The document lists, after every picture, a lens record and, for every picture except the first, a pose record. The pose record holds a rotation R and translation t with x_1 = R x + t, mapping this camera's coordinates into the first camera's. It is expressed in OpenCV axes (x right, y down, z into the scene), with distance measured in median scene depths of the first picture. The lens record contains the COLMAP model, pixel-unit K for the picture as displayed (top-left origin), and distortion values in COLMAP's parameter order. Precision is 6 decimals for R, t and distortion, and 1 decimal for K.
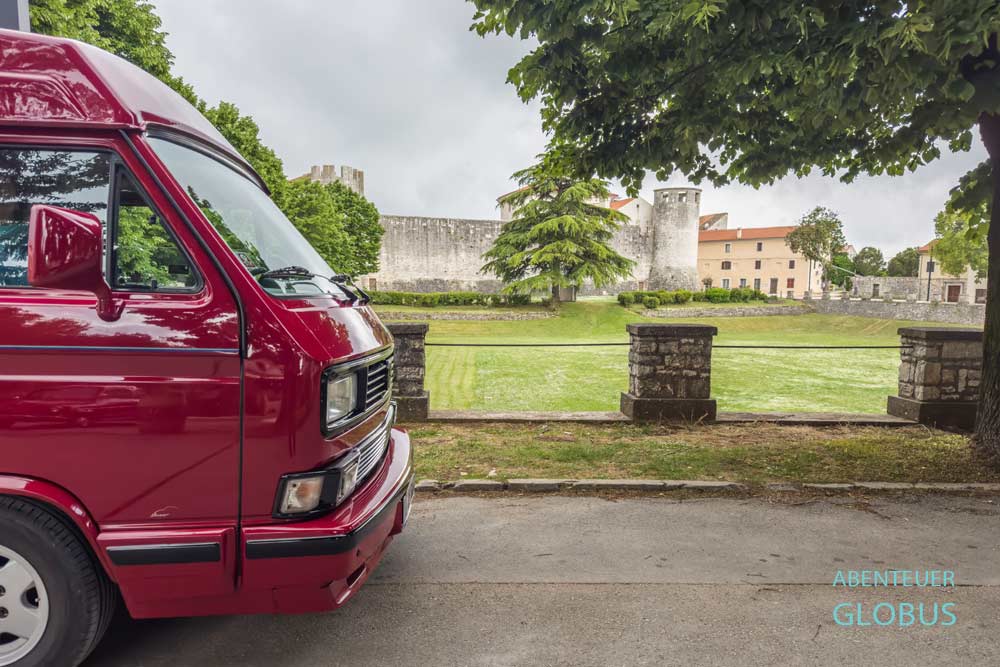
lens RADIAL K [[682.0, 0, 499.7], [0, 682.0, 381.3], [0, 0, 1]] dist [0.000482, -0.001811]
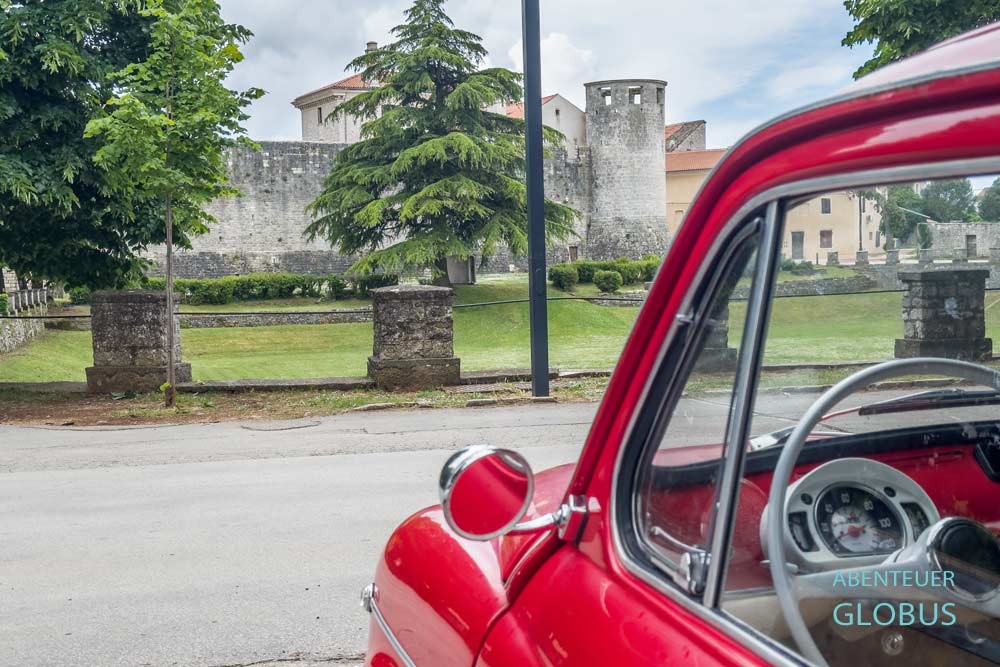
lens RADIAL K [[1391.9, 0, 500.0], [0, 1391.9, 333.5], [0, 0, 1]] dist [0.149013, -0.014602]
pose [[0.978769, -0.044955, 0.199977, -0.100535], [0.062253, 0.994763, -0.081068, 0.017346], [-0.195285, 0.091796, 0.976441, -0.117043]]
